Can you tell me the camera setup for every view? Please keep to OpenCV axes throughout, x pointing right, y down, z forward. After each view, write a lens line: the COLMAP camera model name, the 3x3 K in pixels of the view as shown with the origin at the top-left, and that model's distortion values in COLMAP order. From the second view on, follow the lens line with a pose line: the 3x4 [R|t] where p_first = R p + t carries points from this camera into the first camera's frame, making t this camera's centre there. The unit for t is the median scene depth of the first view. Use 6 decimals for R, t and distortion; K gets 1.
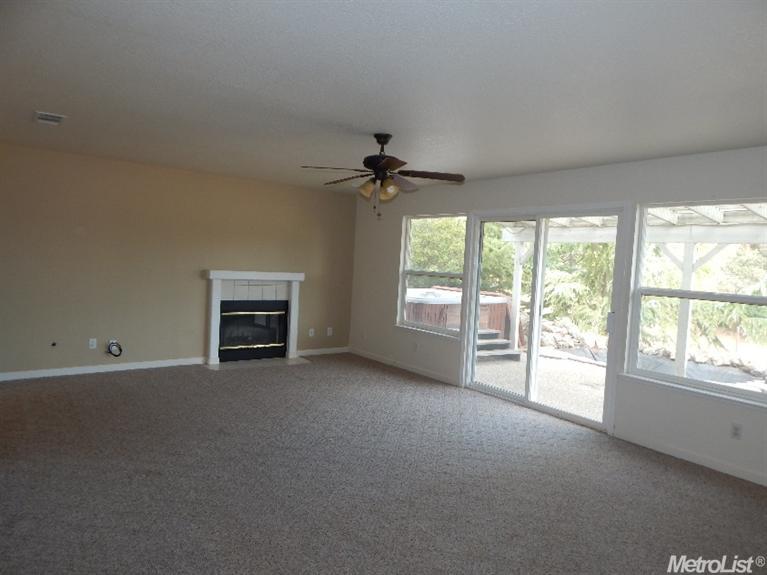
lens RADIAL K [[521.2, 0, 386.2], [0, 521.2, 288.3], [0, 0, 1]] dist [0.017886, -0.005639]
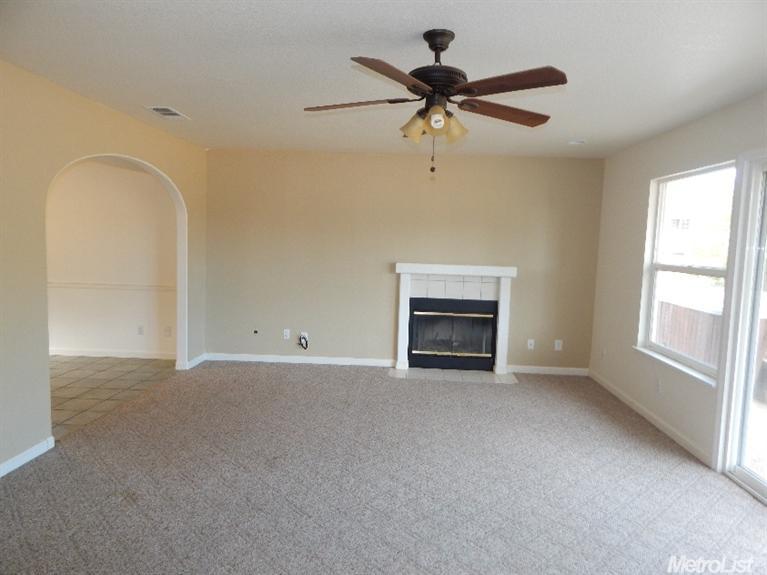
lens RADIAL K [[521.2, 0, 379.2], [0, 521.2, 289.2], [0, 0, 1]] dist [0.017886, -0.005639]
pose [[0.774295, 0.037051, -0.631739, 0.187068], [-0.029758, 0.999312, 0.022135, -0.008092], [0.632124, 0.001660, 0.774865, 0.283509]]
